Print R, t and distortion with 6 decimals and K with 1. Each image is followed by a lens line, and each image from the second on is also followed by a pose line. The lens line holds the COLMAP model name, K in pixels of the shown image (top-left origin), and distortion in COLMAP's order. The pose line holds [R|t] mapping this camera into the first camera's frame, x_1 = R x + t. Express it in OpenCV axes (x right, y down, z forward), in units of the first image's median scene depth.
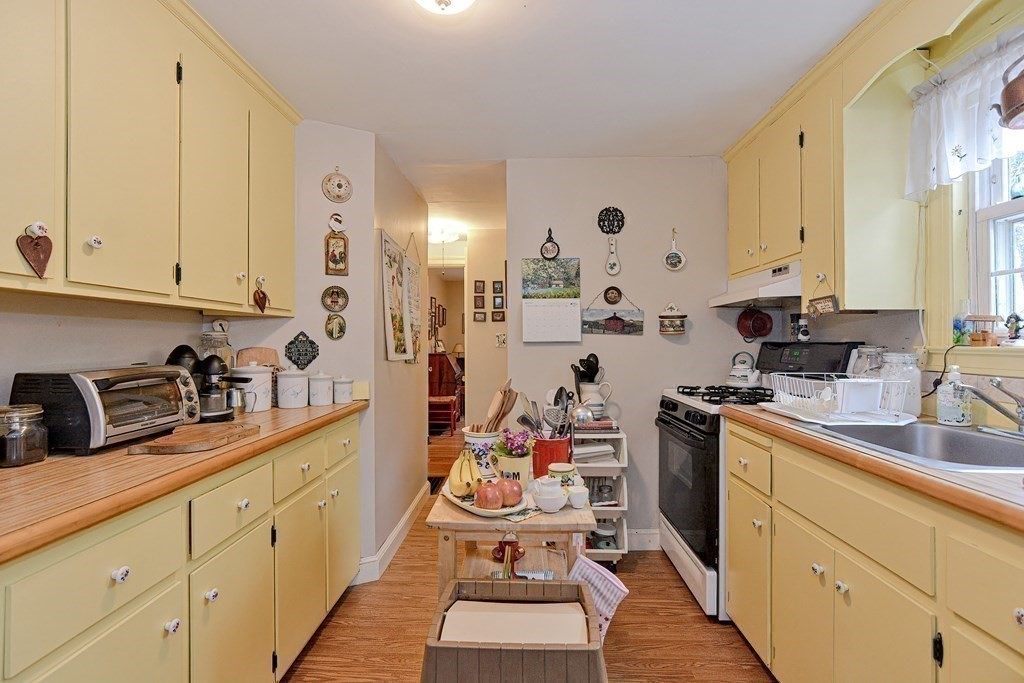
lens RADIAL K [[505.0, 0, 512.1], [0, 505.0, 331.3], [0, 0, 1]] dist [-0.003847, 0.001383]
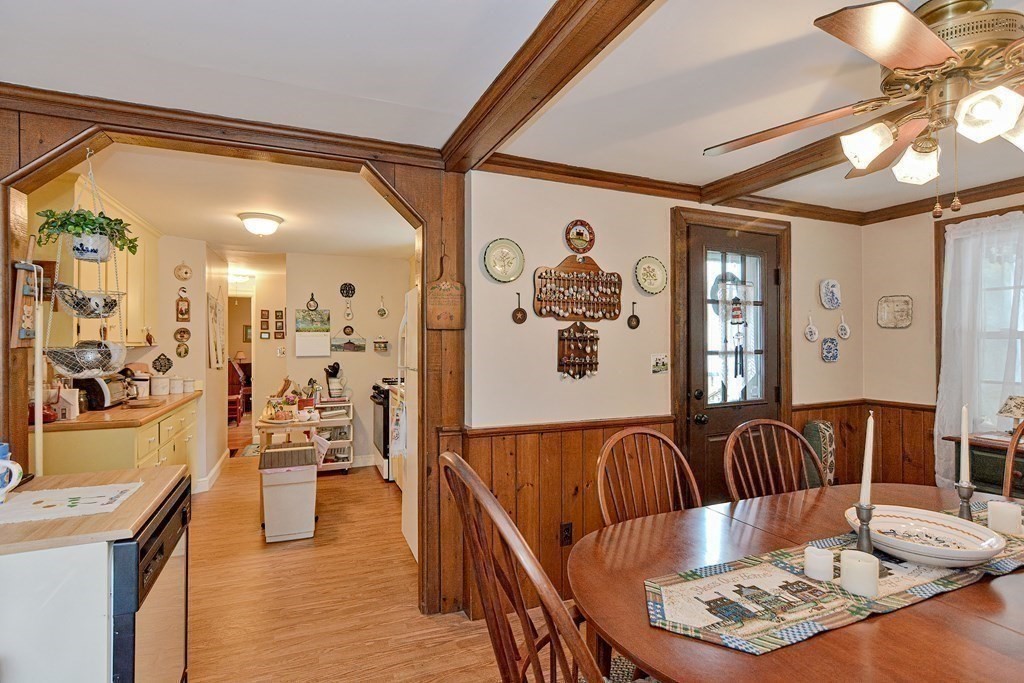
lens RADIAL K [[499.9, 0, 503.0], [0, 499.9, 342.0], [0, 0, 1]] dist [-0.006511, -0.000054]
pose [[0.920694, -0.000802, 0.390285, 0.006510], [-0.006363, 0.999834, 0.017066, -0.067626], [-0.390234, -0.018196, 0.920536, -0.956737]]
